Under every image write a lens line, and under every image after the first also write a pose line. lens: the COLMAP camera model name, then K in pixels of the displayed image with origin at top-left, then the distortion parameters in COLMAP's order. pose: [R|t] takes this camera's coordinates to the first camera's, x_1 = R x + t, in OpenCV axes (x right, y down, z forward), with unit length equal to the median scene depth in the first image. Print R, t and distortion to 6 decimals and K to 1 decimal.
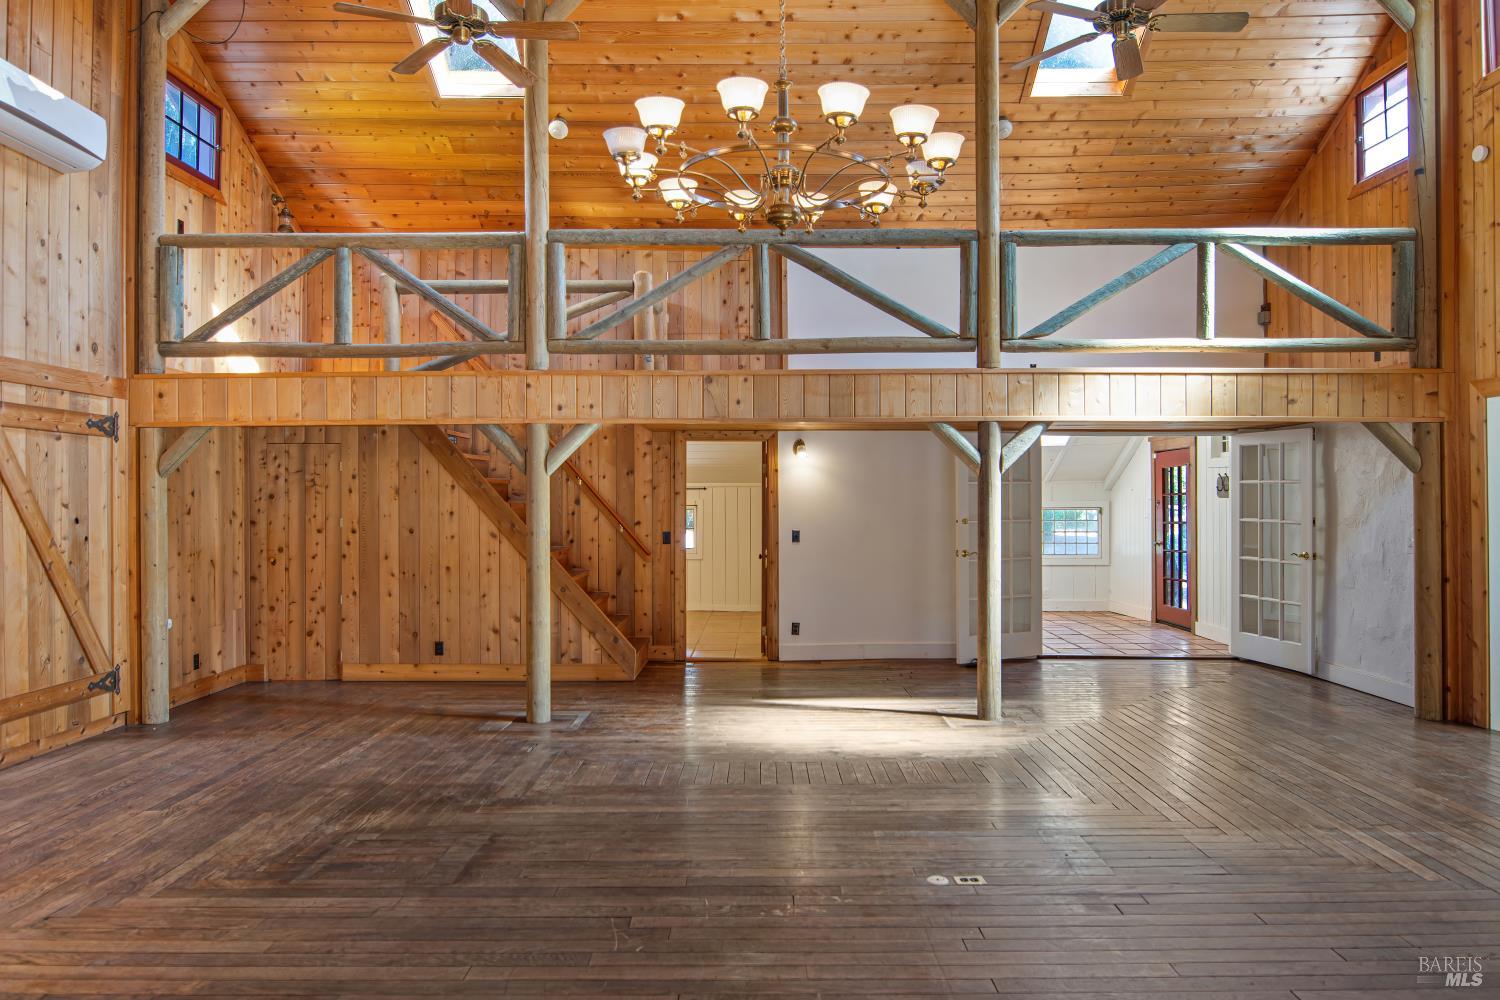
lens RADIAL K [[923.6, 0, 764.0], [0, 923.6, 495.4], [0, 0, 1]] dist [-0.010998, -0.004732]
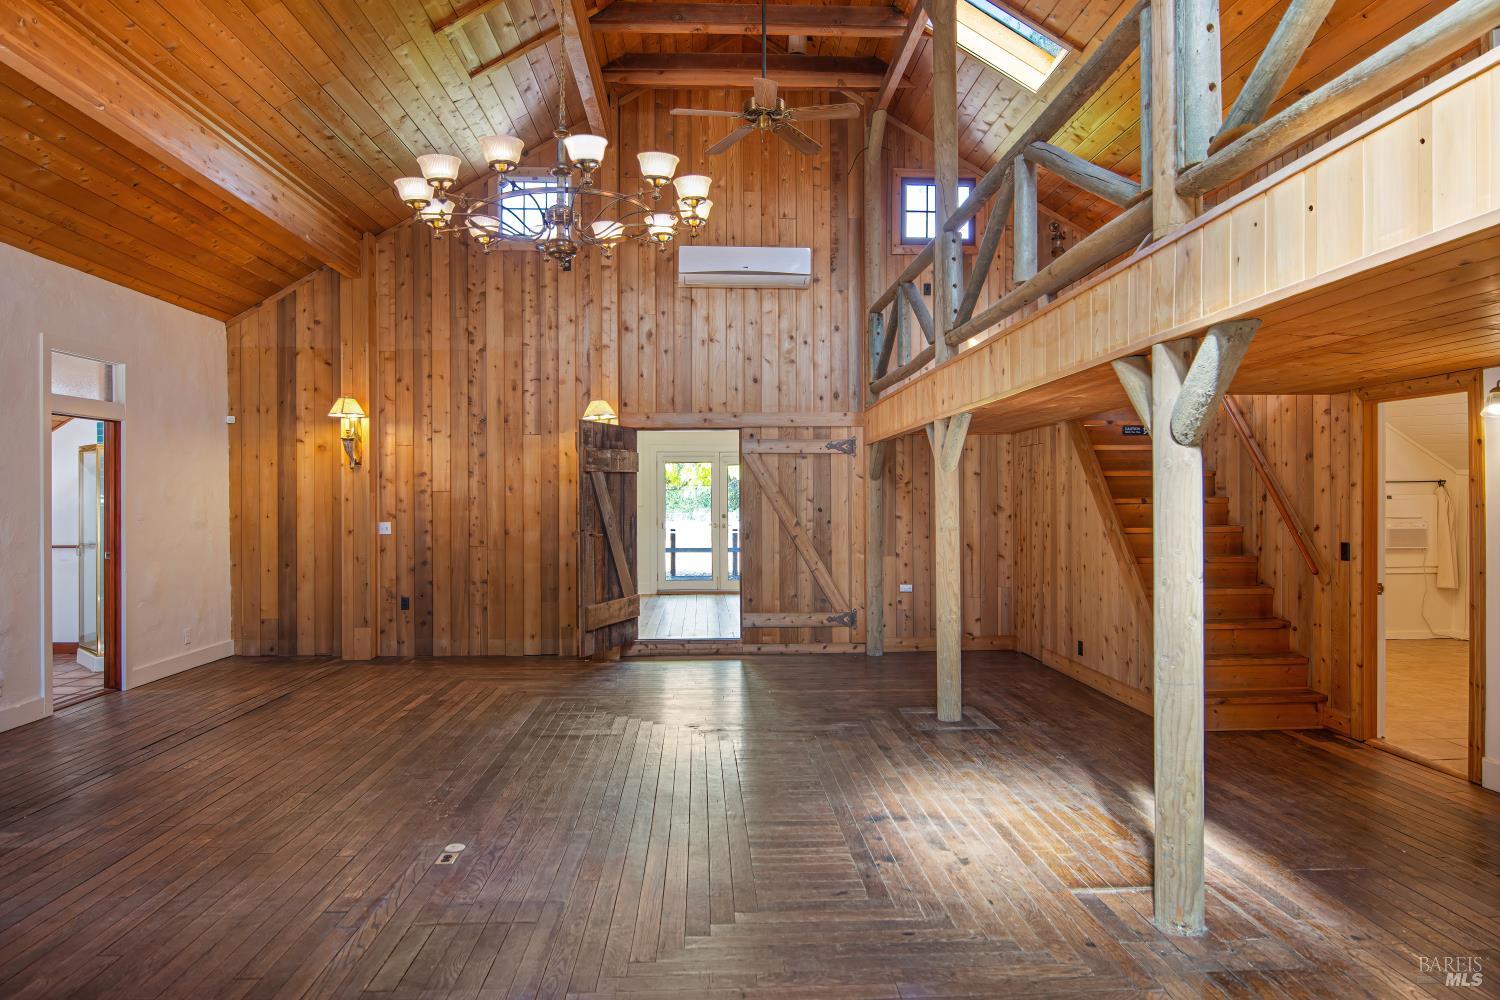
lens RADIAL K [[923.6, 0, 747.8], [0, 923.6, 497.1], [0, 0, 1]] dist [-0.010998, -0.004732]
pose [[0.053717, 0.000675, -0.998556, 0.740736], [0.008482, 0.999963, 0.001132, 0.002725], [0.998520, -0.008531, 0.053709, 0.738070]]
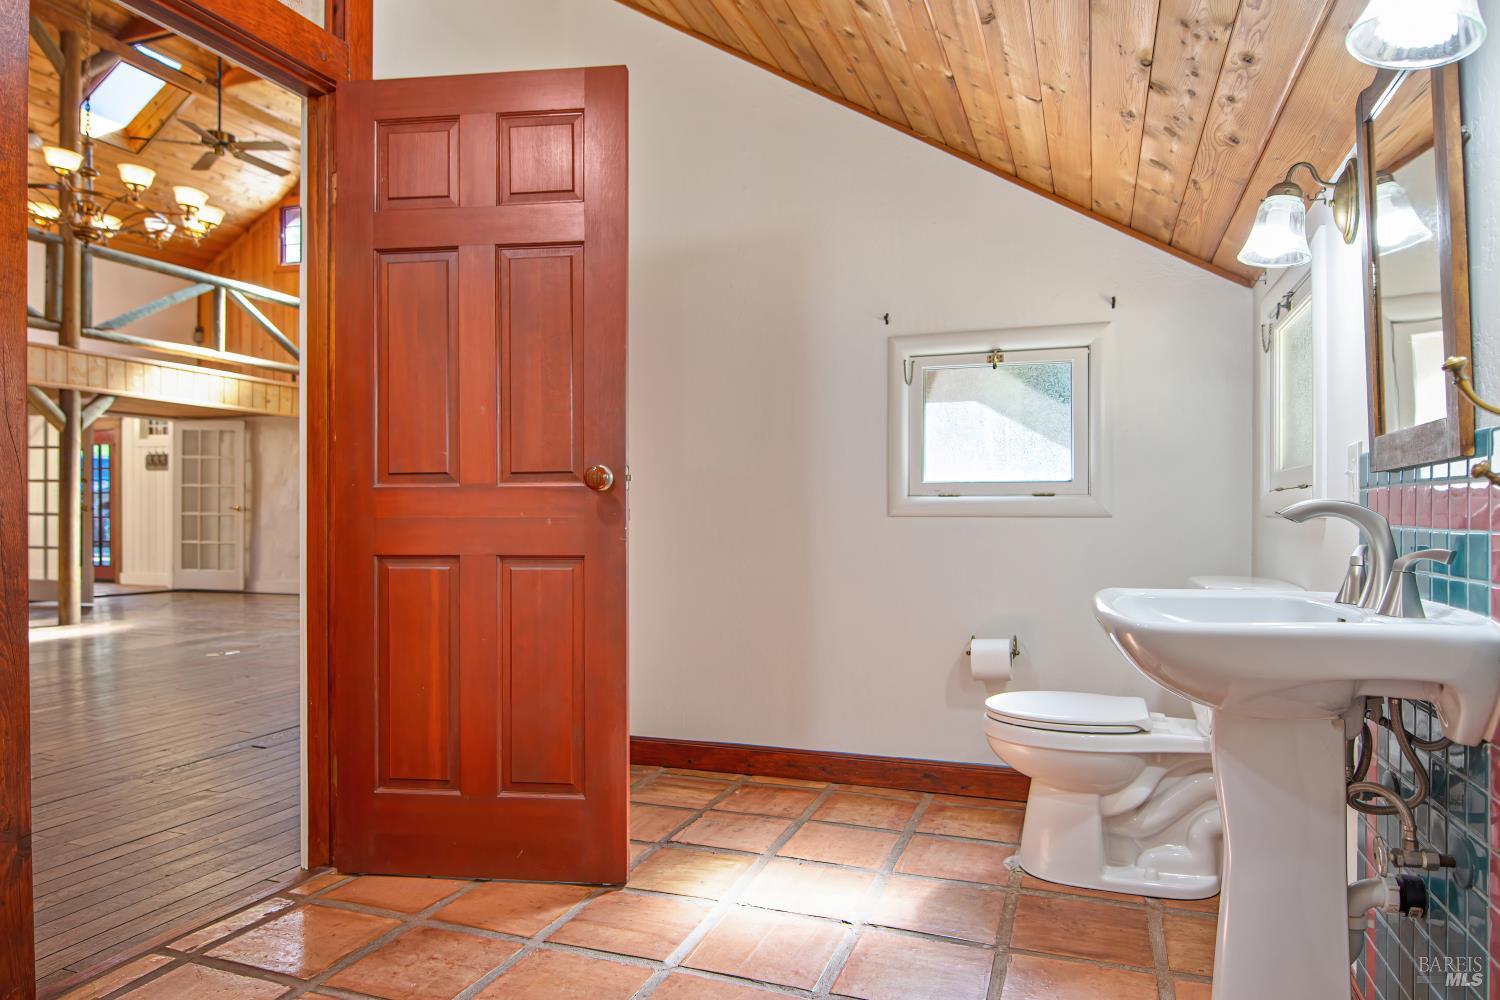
lens RADIAL K [[923.6, 0, 747.4], [0, 923.6, 504.2], [0, 0, 1]] dist [-0.010998, -0.004732]
pose [[0.336582, 0.011236, 0.941587, -0.628691], [-0.005954, 0.999934, -0.009804, 0.084431], [-0.941635, -0.002307, 0.336627, -0.301498]]
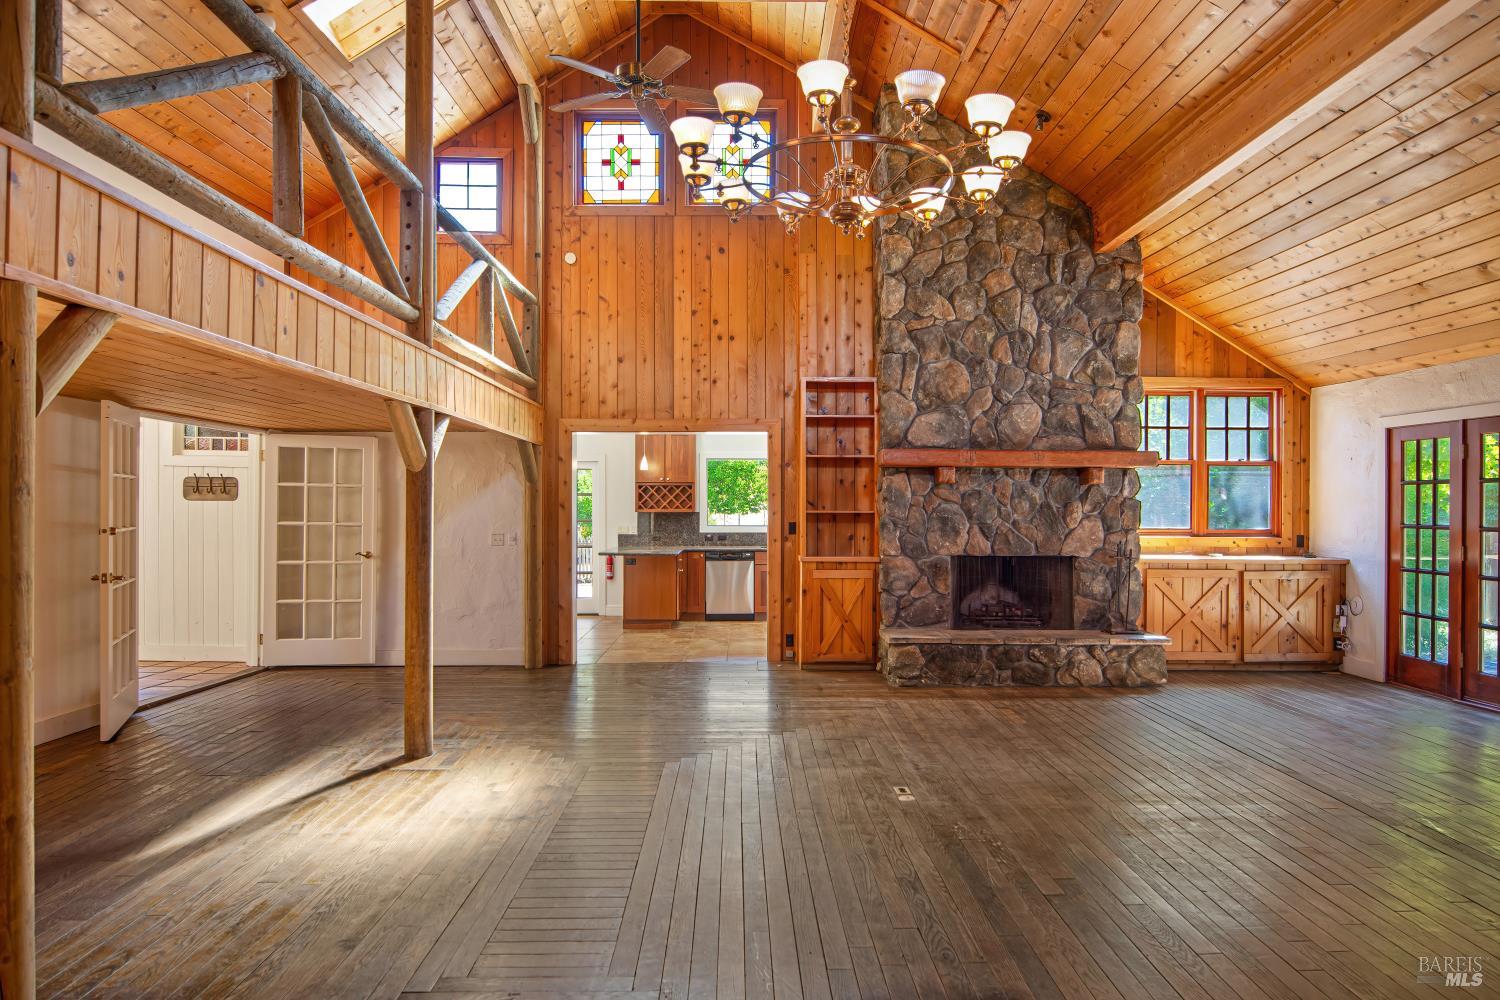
lens RADIAL K [[923.6, 0, 748.0], [0, 923.6, 509.0], [0, 0, 1]] dist [-0.010998, -0.004732]
pose [[-0.012455, -0.000062, 0.999922, -0.619403], [-0.006093, 0.999981, -0.000014, 0.011215], [-0.999904, -0.006093, -0.012455, 0.707259]]
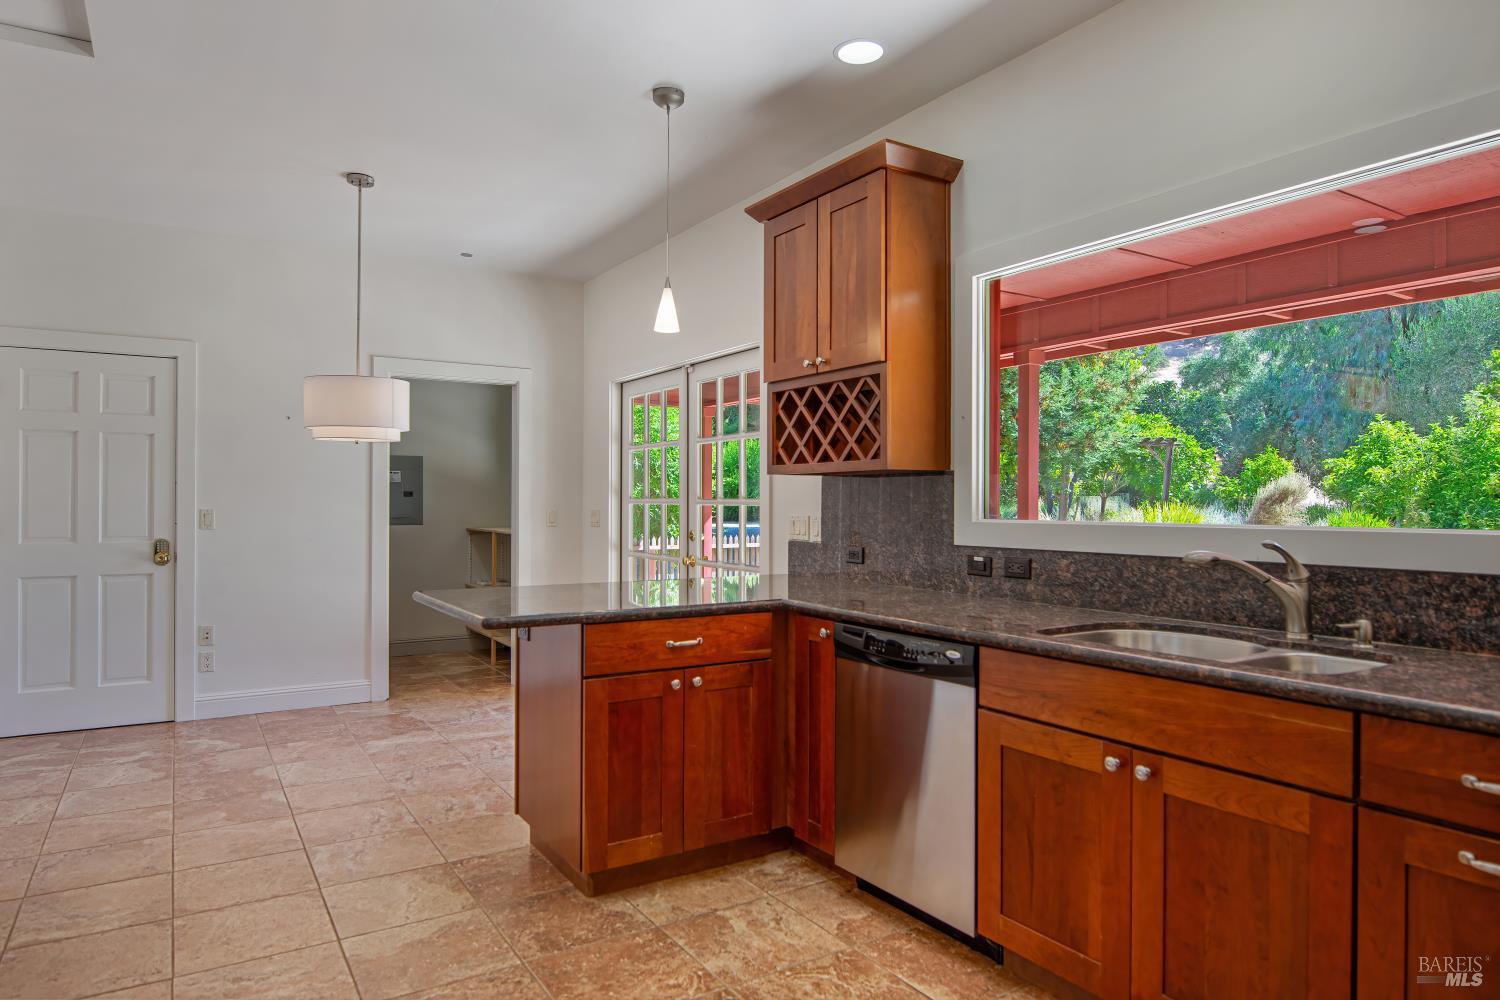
lens RADIAL K [[923.6, 0, 746.7], [0, 923.6, 495.5], [0, 0, 1]] dist [-0.010998, -0.004732]
pose [[0.845816, 0.007797, 0.533419, 0.968795], [-0.008555, 0.999963, -0.001052, 0.034892], [-0.533407, -0.003674, 0.845851, 0.386055]]
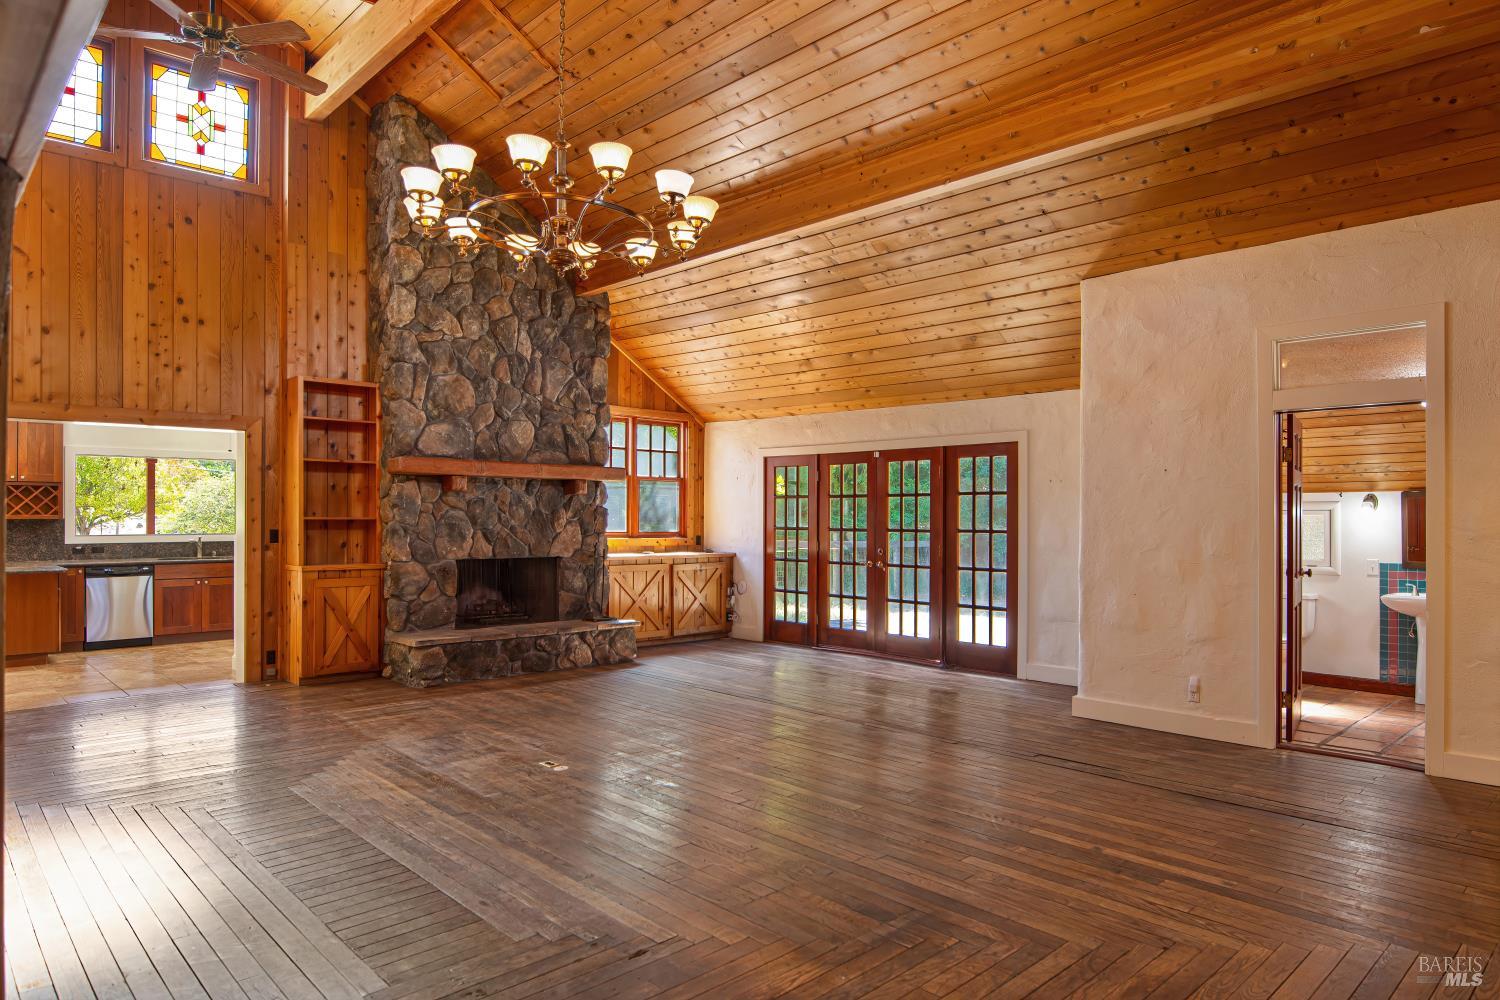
lens RADIAL K [[923.6, 0, 742.1], [0, 923.6, 514.2], [0, 0, 1]] dist [-0.010998, -0.004732]
pose [[-0.687362, -0.000296, 0.726315, -0.612474], [-0.005282, 0.999976, -0.004591, 0.011505], [-0.726296, -0.006992, -0.687346, 1.028551]]
